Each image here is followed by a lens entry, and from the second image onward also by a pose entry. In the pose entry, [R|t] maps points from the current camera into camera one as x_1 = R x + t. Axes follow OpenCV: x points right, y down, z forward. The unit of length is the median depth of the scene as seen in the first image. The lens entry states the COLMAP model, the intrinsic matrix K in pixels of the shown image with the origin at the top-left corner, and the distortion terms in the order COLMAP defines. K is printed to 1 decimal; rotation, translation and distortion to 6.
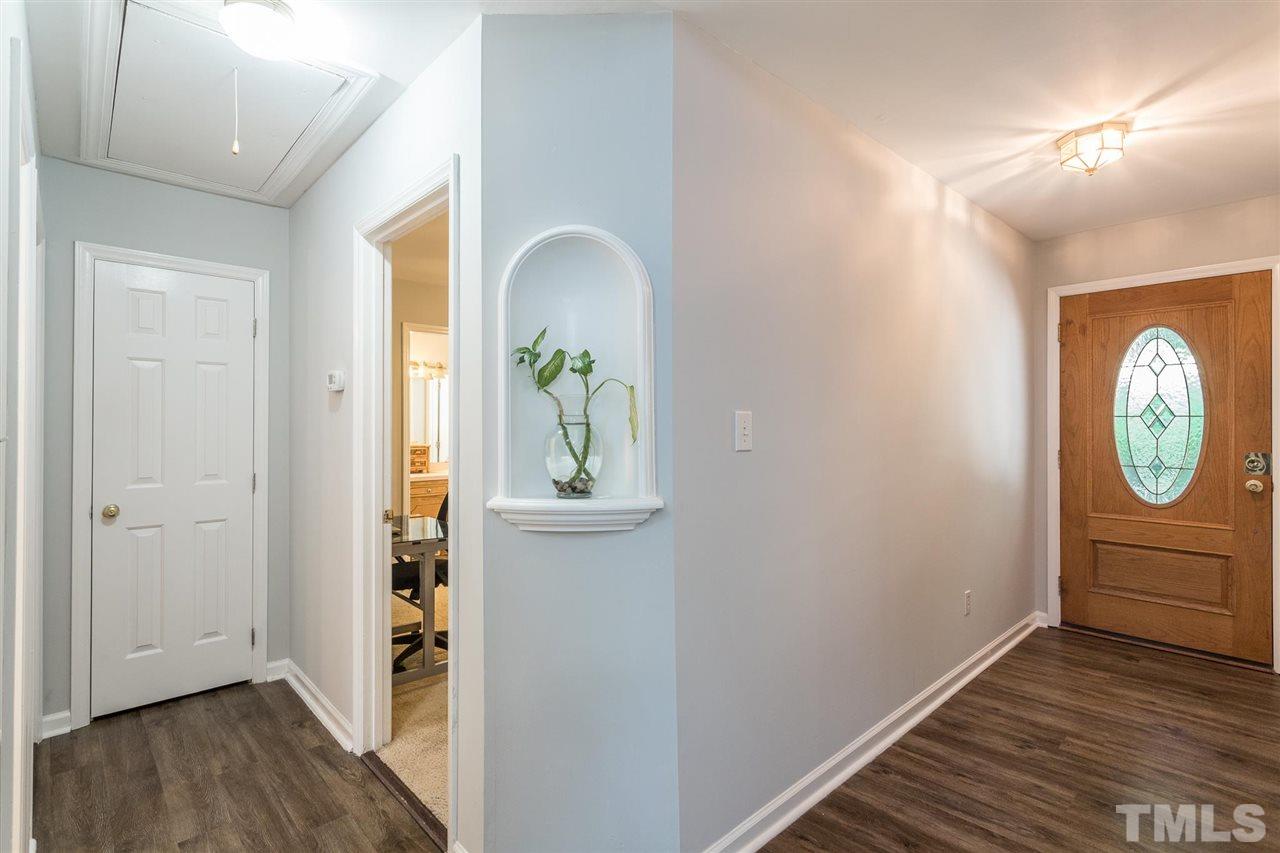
lens RADIAL K [[613.2, 0, 644.6], [0, 613.2, 423.7], [0, 0, 1]] dist [0.001362, 0.003176]
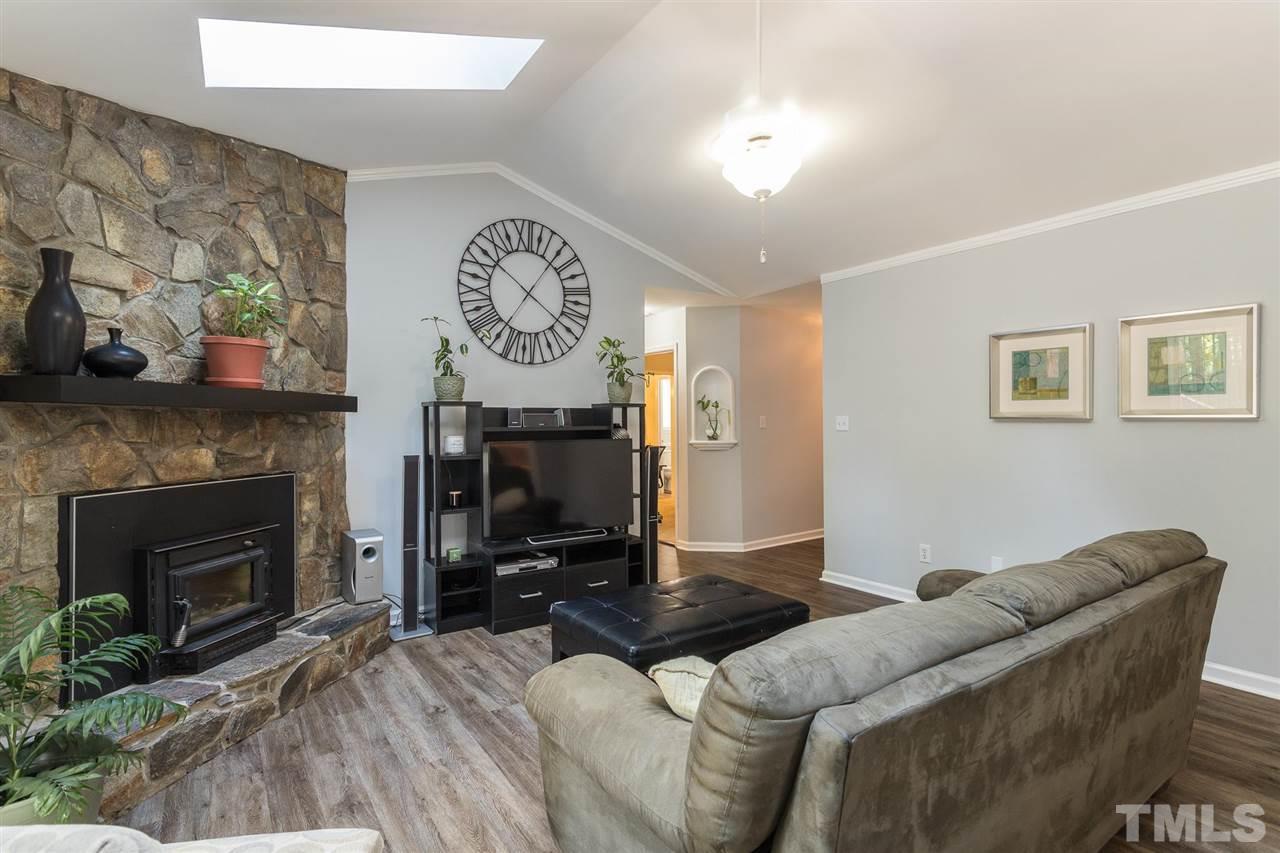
lens RADIAL K [[613.2, 0, 630.8], [0, 613.2, 422.4], [0, 0, 1]] dist [0.001362, 0.003176]
pose [[0.985458, -0.009575, -0.169647, 0.023247], [0.010243, 0.999943, 0.003062, -0.003400], [0.169608, -0.004755, 0.985500, -2.640531]]
